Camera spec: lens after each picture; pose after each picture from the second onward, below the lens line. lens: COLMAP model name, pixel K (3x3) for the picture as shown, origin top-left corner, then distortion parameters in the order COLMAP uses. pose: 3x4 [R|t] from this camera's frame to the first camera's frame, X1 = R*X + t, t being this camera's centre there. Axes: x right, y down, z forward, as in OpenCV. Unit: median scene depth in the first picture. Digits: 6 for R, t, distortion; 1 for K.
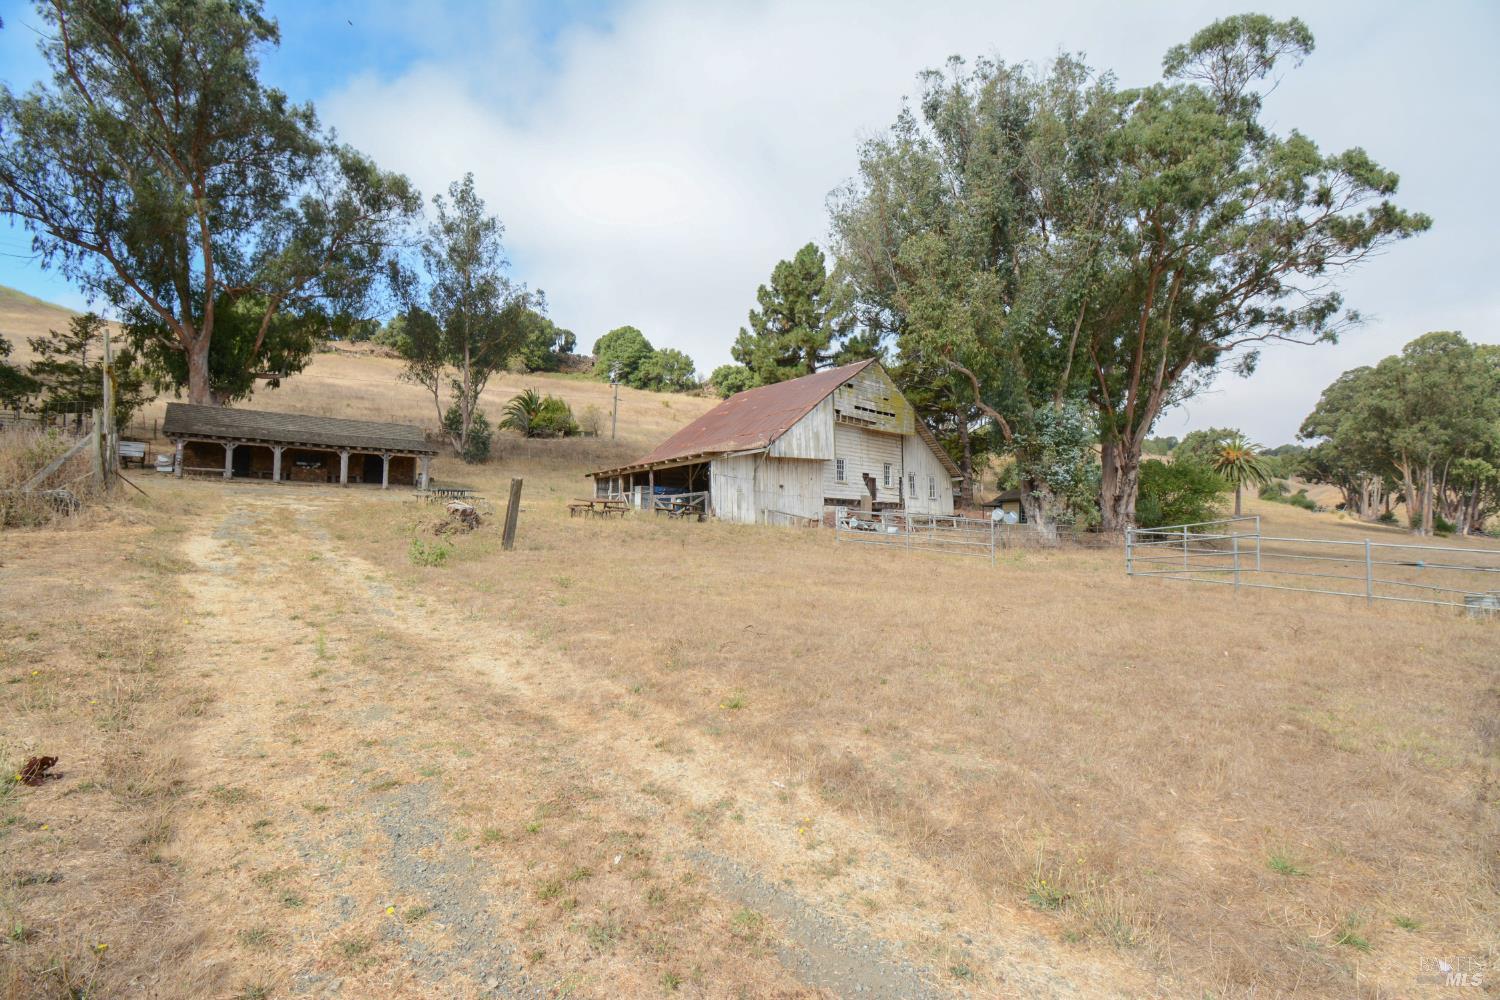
lens RADIAL K [[673.0, 0, 754.0], [0, 673.0, 498.6], [0, 0, 1]] dist [0.009221, -0.022109]
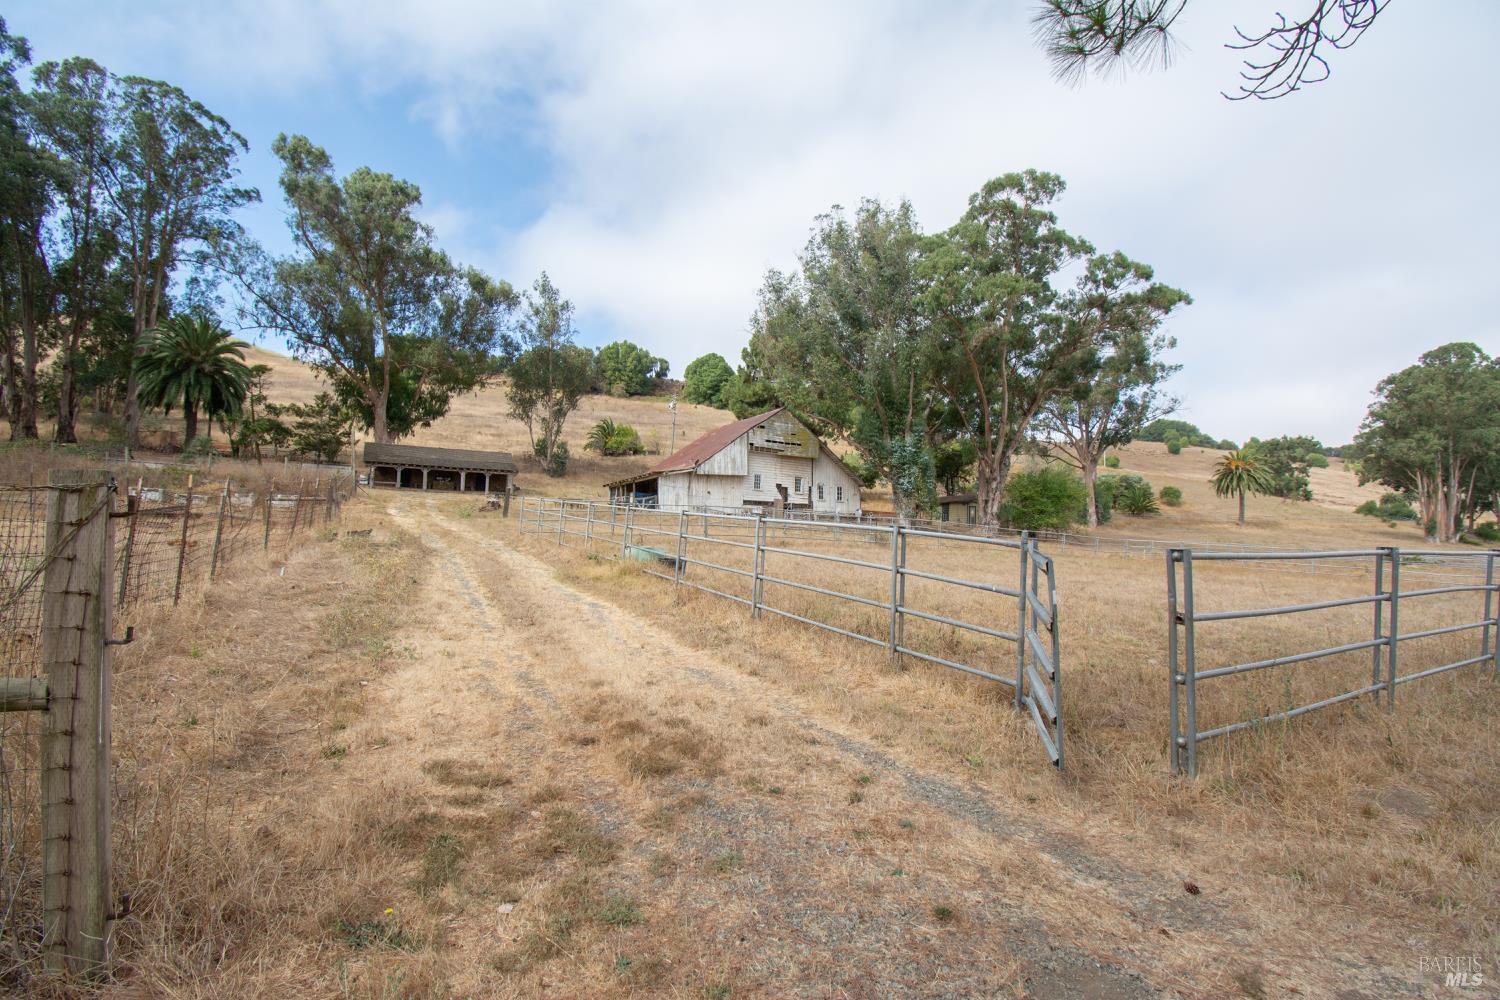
lens RADIAL K [[668.2, 0, 750.0], [0, 668.2, 500.0], [0, 0, 1]] dist [-0.000779, -0.019115]
pose [[0.984856, 0.001582, -0.173367, 0.311692], [-0.003606, 0.999929, -0.011356, 0.012950], [0.173337, 0.011809, 0.984792, -0.408757]]
